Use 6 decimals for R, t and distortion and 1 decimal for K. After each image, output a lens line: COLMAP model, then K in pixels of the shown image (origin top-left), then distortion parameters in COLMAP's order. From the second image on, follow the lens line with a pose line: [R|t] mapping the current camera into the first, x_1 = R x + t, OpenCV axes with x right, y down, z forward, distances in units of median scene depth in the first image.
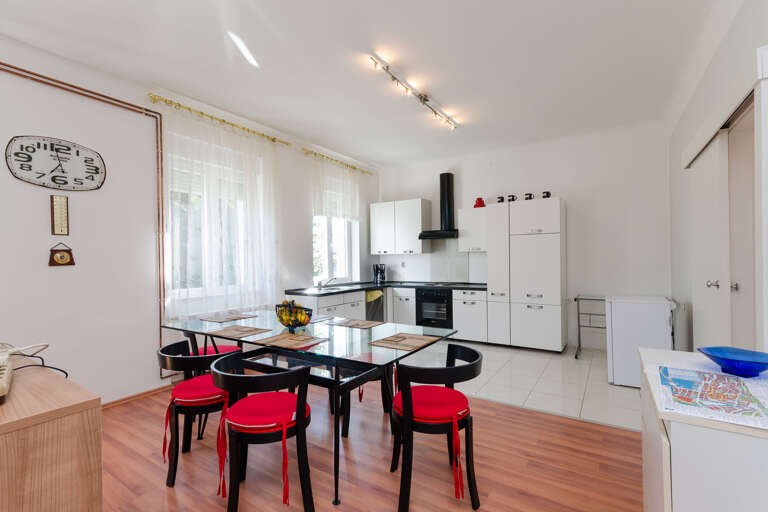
lens RADIAL K [[346.4, 0, 377.9], [0, 346.4, 260.7], [0, 0, 1]] dist [-0.016431, 0.000332]
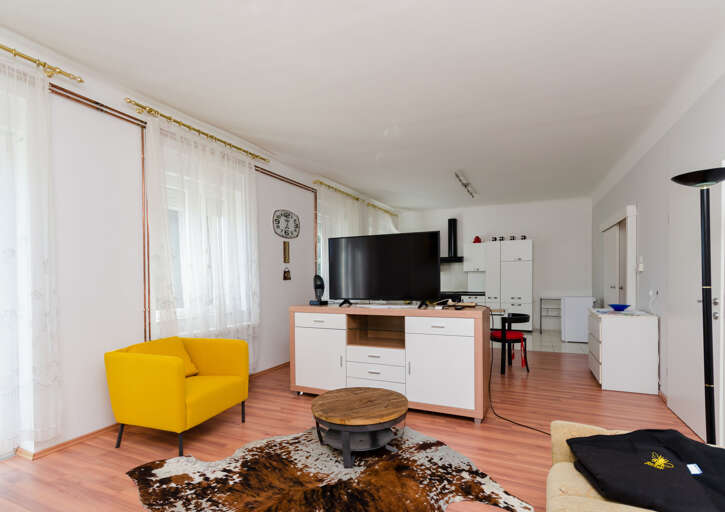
lens RADIAL K [[329.9, 0, 358.9], [0, 329.9, 280.9], [0, 0, 1]] dist [0.013156, -0.000544]
pose [[0.994607, 0.002161, 0.103689, -0.414415], [-0.003916, 0.999852, 0.016723, -0.006091], [-0.103638, -0.017039, 0.994469, -0.449327]]
